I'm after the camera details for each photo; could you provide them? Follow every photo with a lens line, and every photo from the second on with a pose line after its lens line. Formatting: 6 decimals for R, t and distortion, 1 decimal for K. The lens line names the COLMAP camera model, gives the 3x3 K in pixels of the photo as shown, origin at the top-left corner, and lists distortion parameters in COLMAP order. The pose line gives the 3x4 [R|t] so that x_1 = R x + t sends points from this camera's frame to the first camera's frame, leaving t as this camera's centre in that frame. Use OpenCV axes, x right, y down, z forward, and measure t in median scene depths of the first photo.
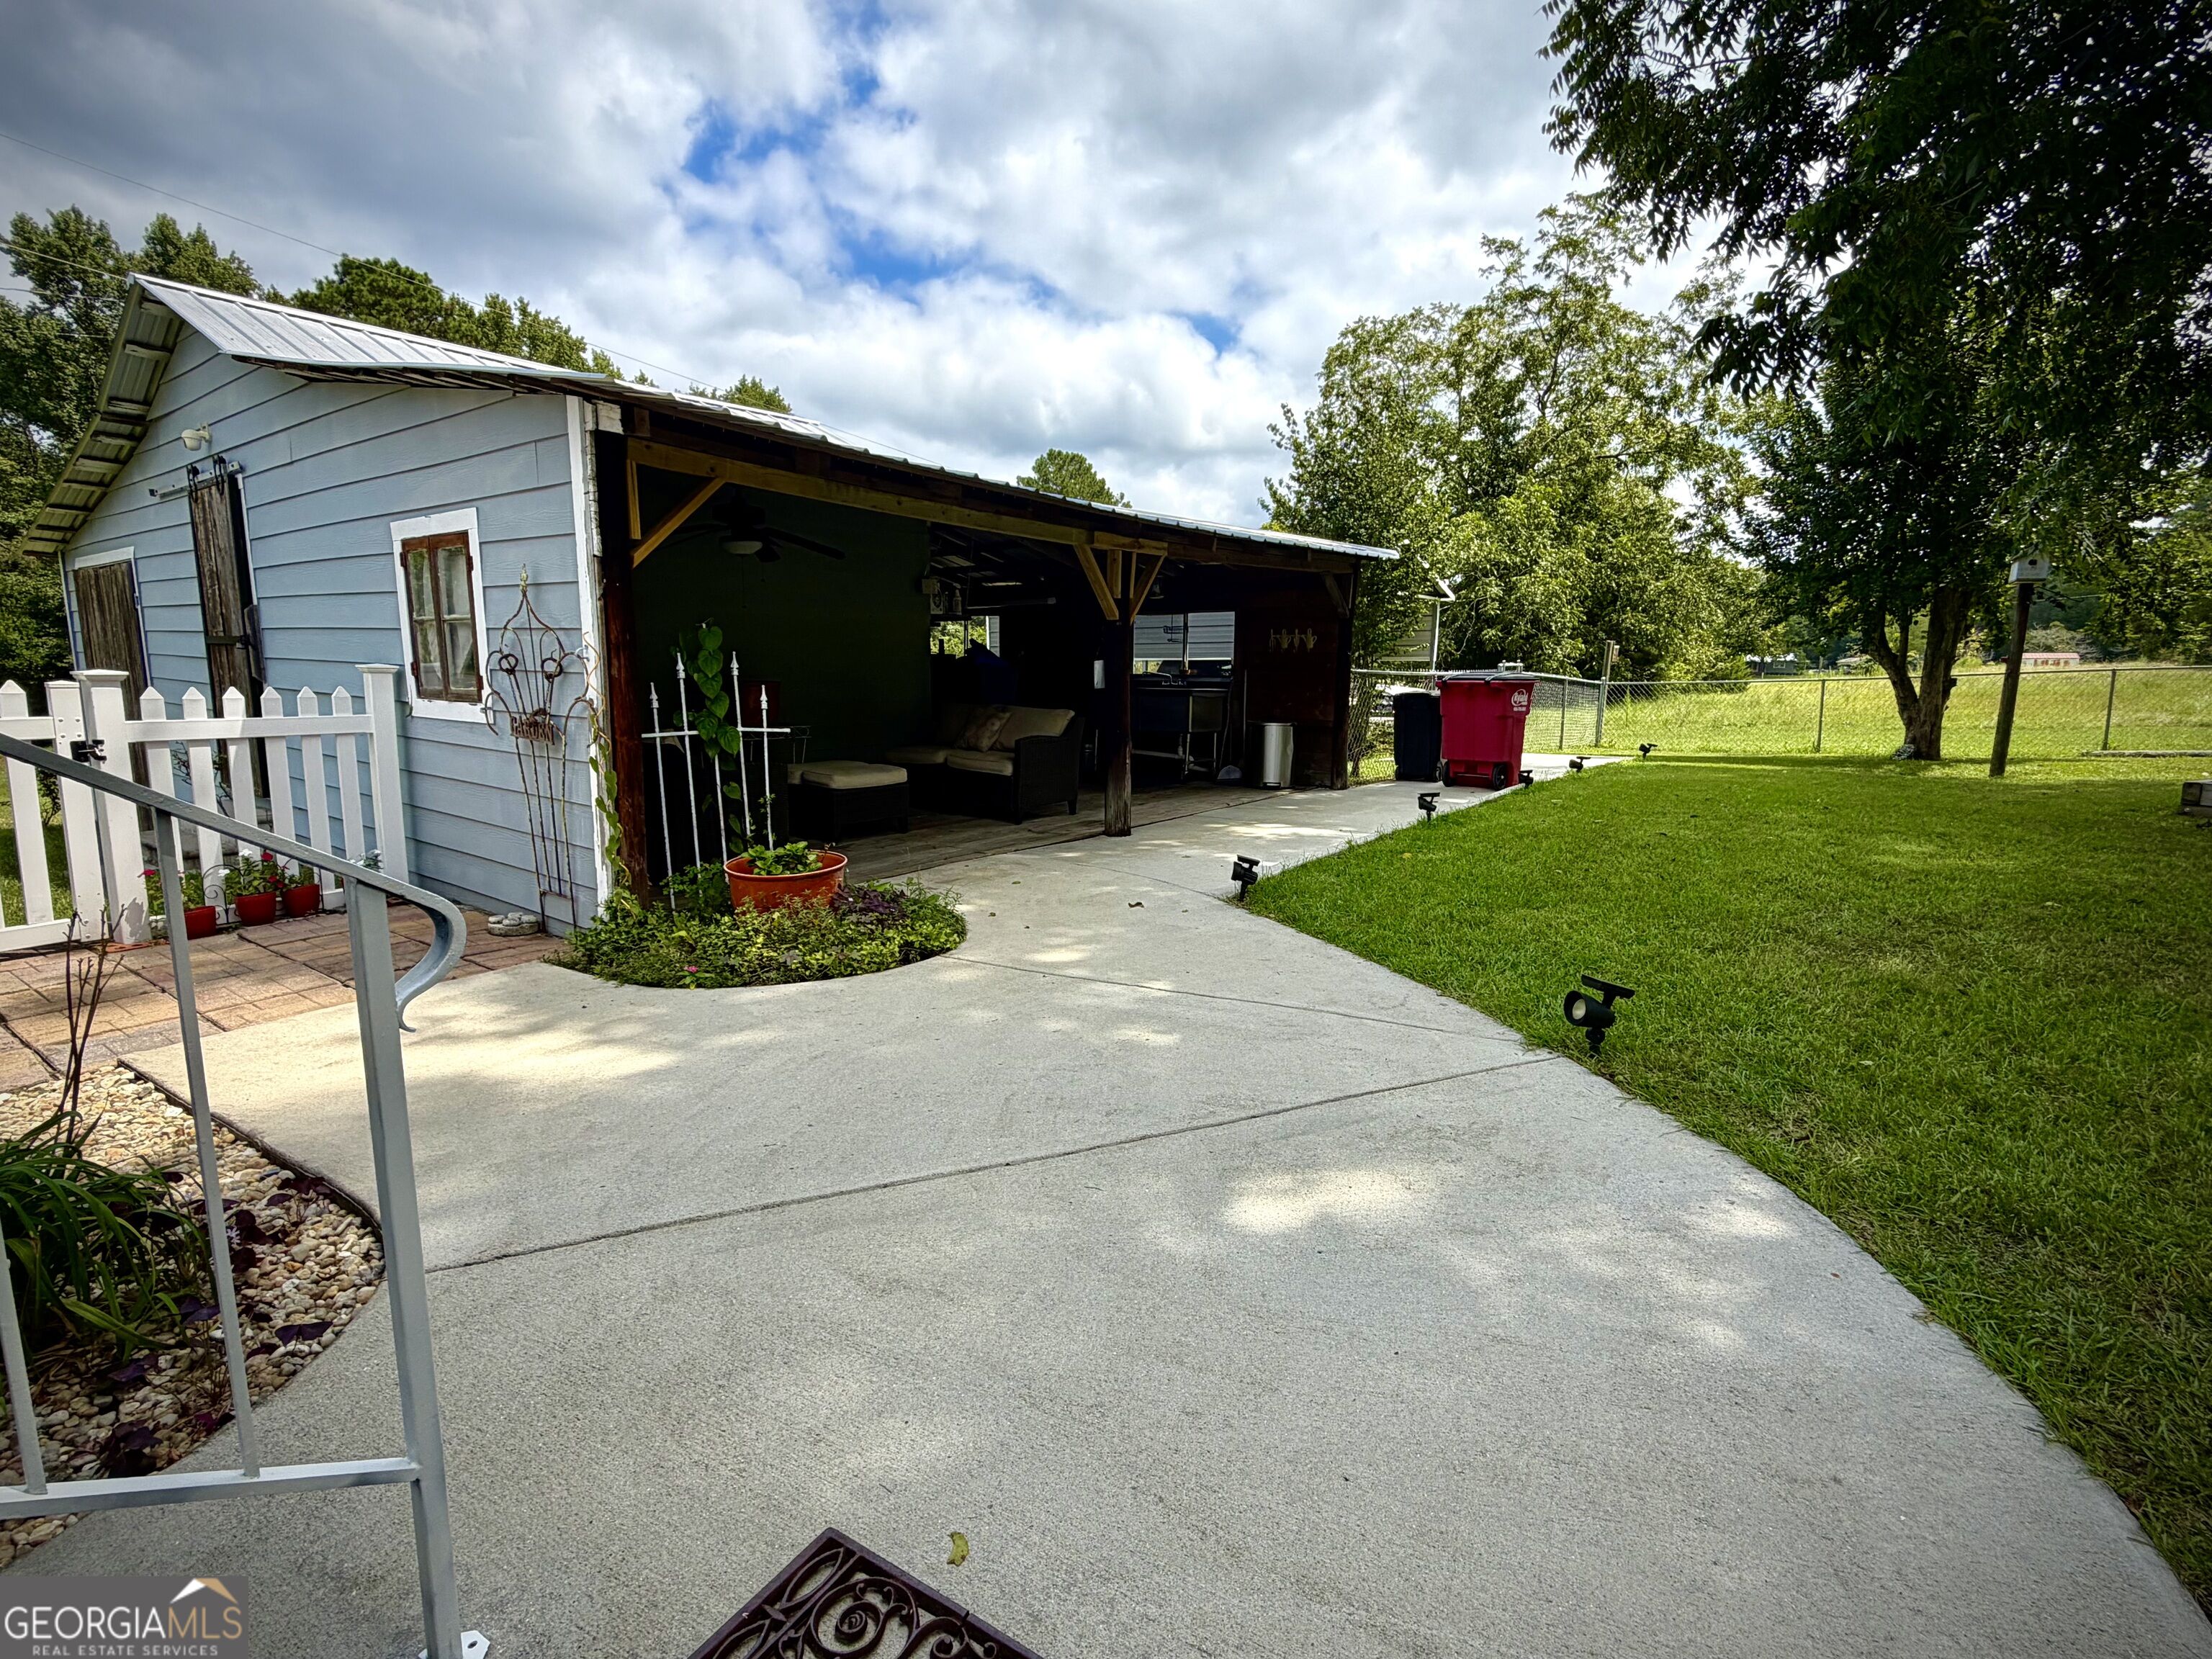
lens RADIAL K [[1061.8, 0, 1106.0], [0, 1061.8, 829.5], [0, 0, 1]] dist [-0.001279, -0.000172]
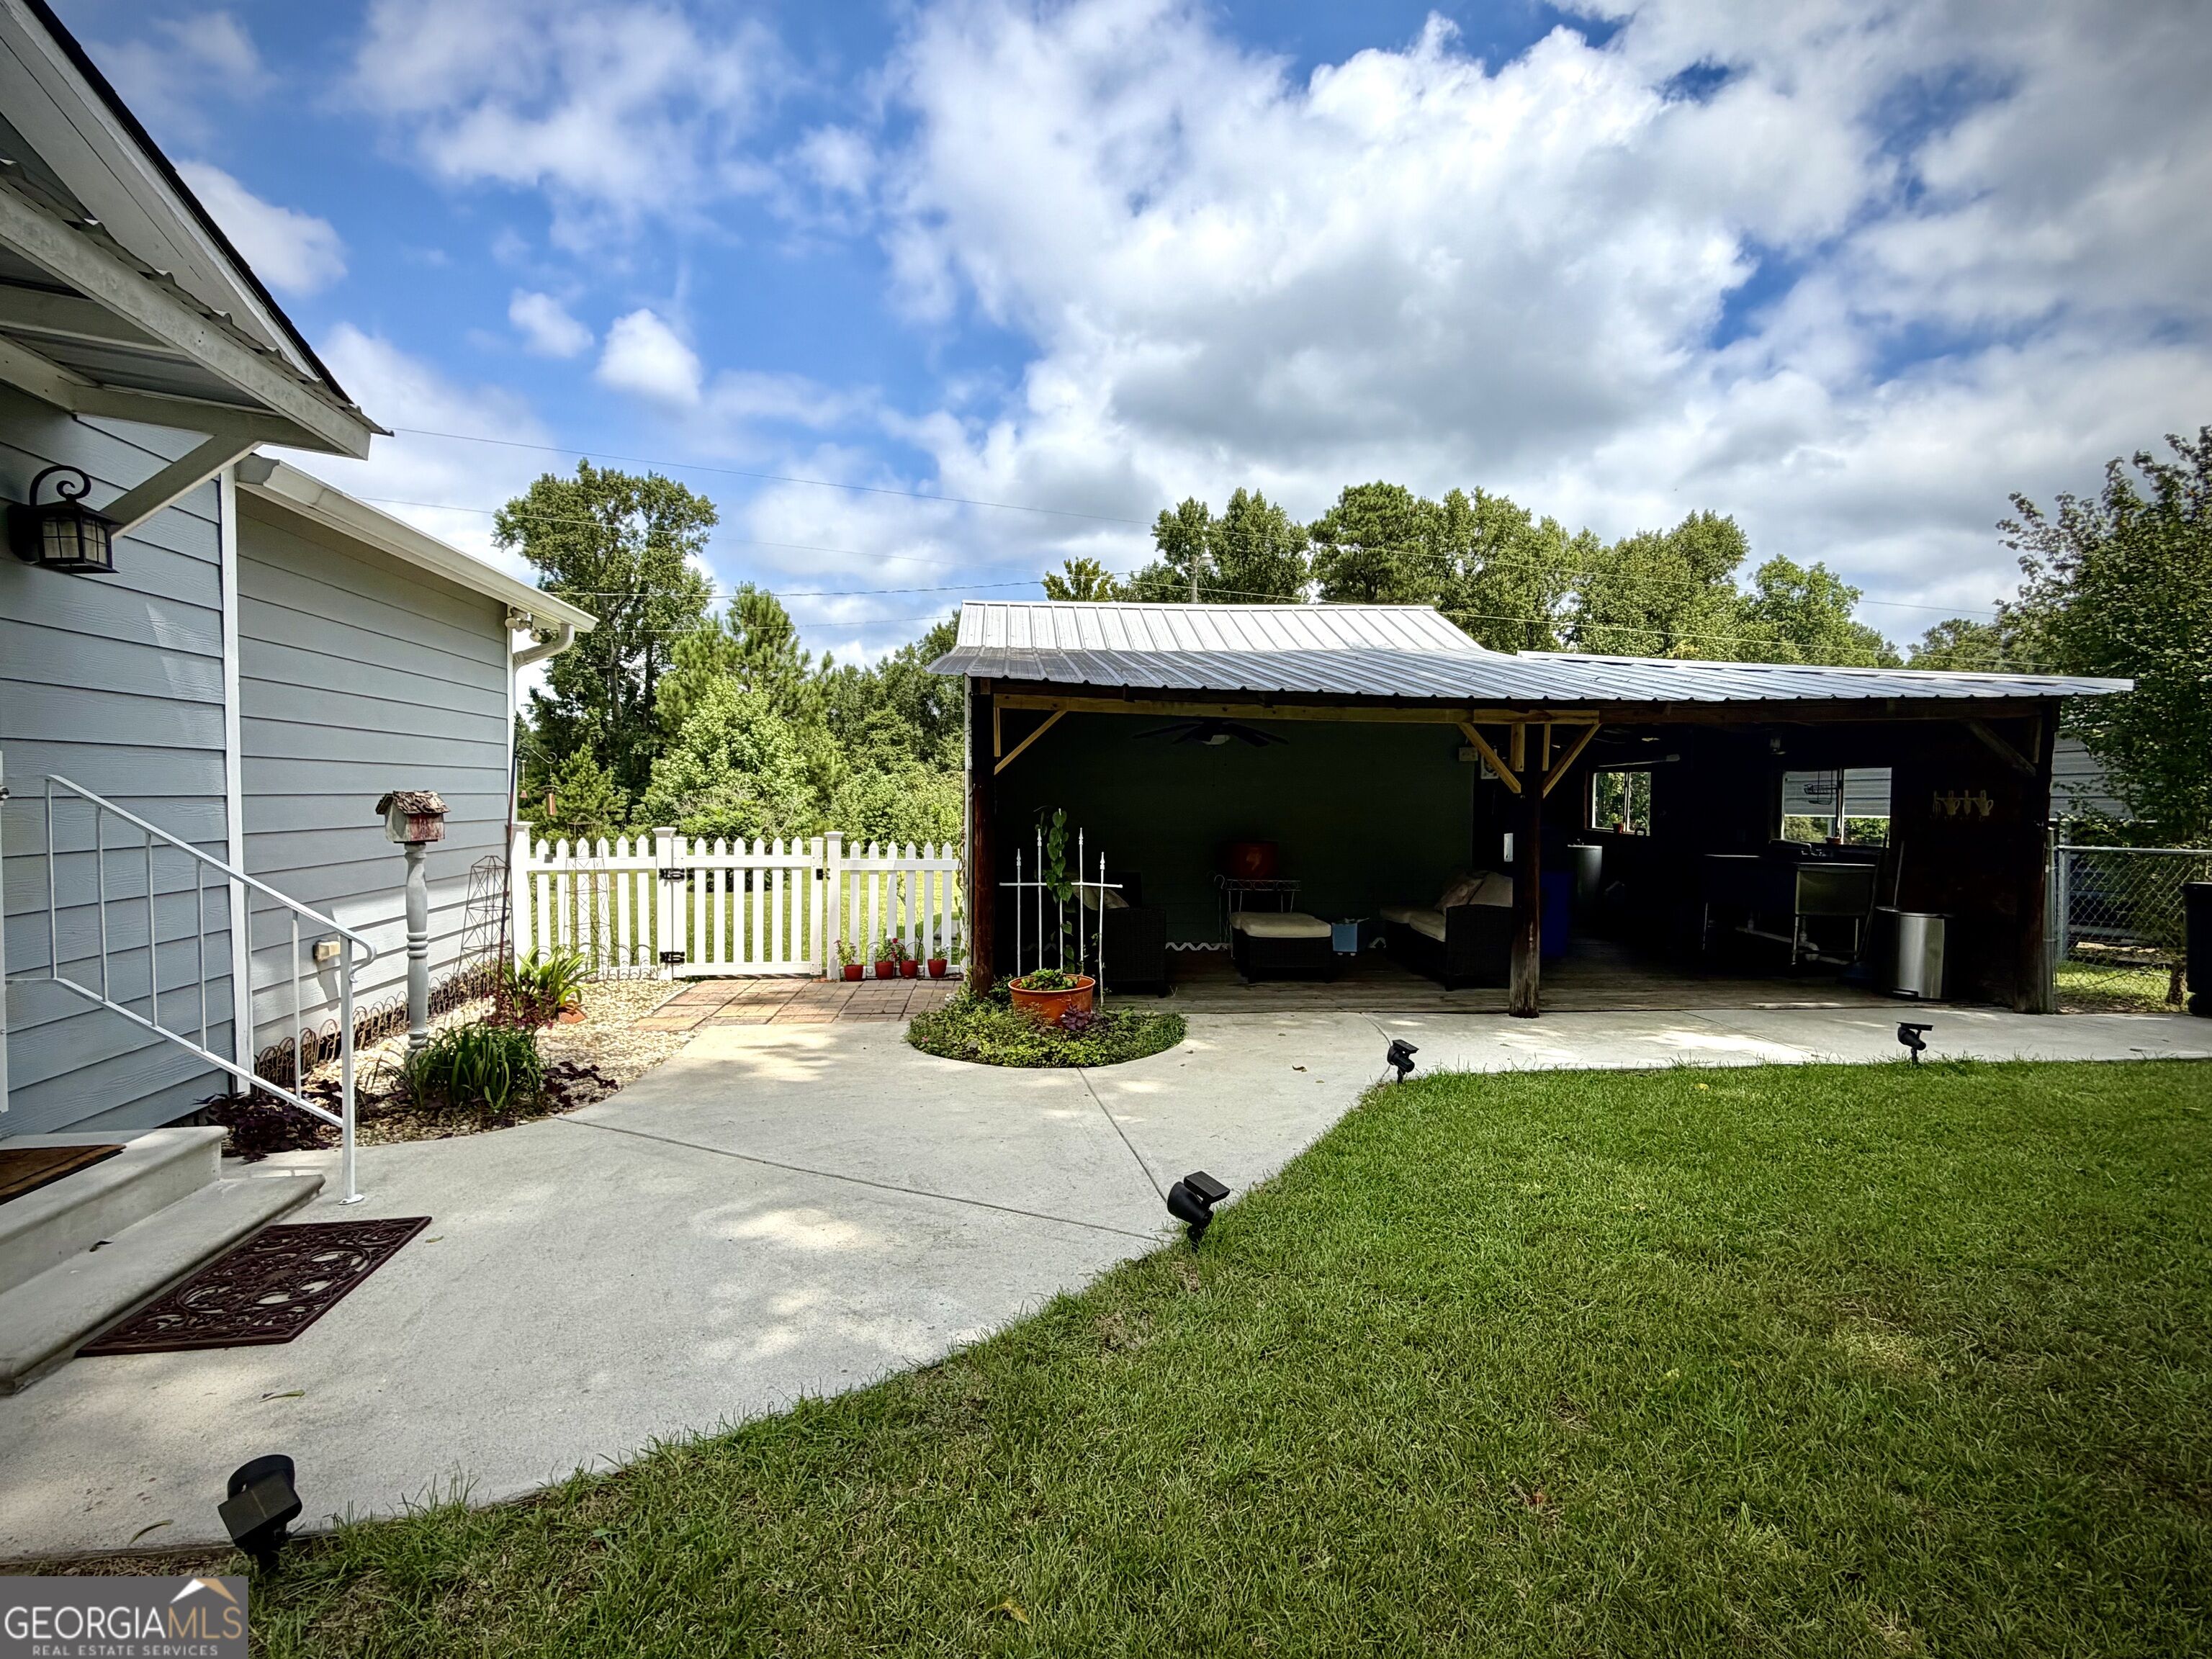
lens RADIAL K [[1061.8, 0, 1106.0], [0, 1061.8, 829.5], [0, 0, 1]] dist [-0.001279, -0.000172]
pose [[0.652772, 0.024143, -0.757170, 0.536481], [-0.120149, 0.990141, -0.072012, -0.051465], [0.747966, 0.137981, 0.649236, 0.090240]]
